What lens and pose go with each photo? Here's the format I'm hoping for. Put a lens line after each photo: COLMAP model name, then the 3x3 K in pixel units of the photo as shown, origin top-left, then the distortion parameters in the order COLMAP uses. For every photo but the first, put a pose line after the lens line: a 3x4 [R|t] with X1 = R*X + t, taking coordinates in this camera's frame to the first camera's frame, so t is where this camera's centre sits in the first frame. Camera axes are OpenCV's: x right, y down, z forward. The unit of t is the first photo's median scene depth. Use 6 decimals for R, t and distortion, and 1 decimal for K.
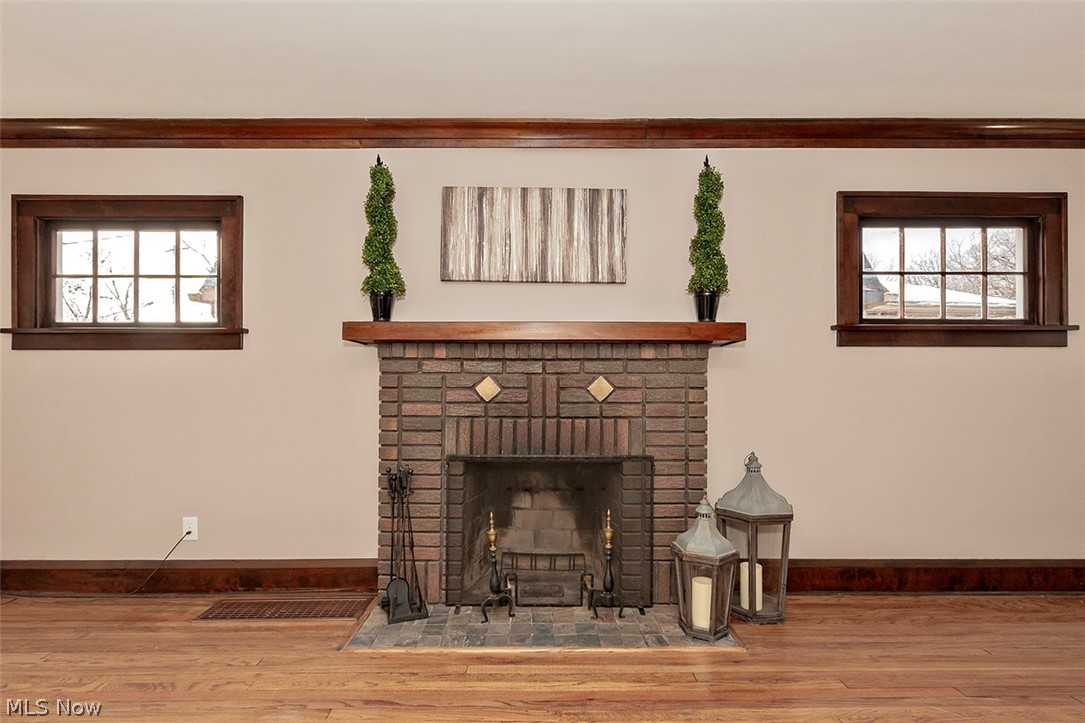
lens RADIAL K [[530.3, 0, 542.4], [0, 530.3, 364.1], [0, 0, 1]] dist [0.000105, -0.000262]
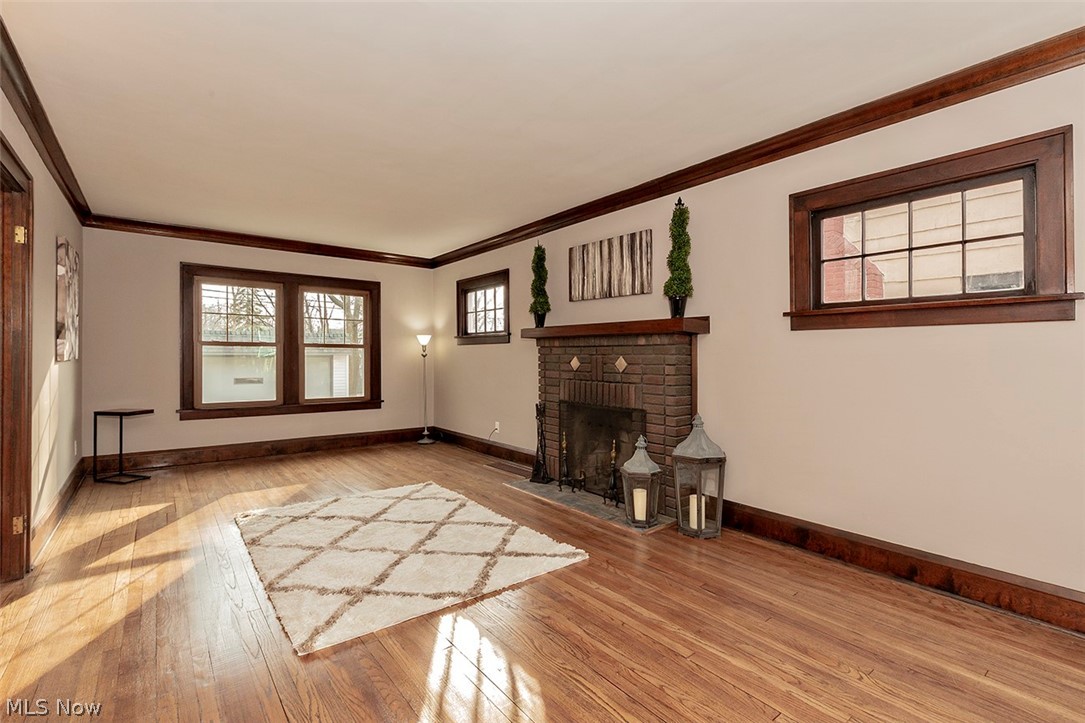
lens RADIAL K [[500.3, 0, 543.5], [0, 500.3, 355.7], [0, 0, 1]] dist [-0.003021, 0.000492]
pose [[0.606152, 0.001253, -0.795348, 1.102764], [0.007398, 0.999947, 0.007213, 0.008719], [0.795314, -0.010256, 0.606111, -0.073797]]
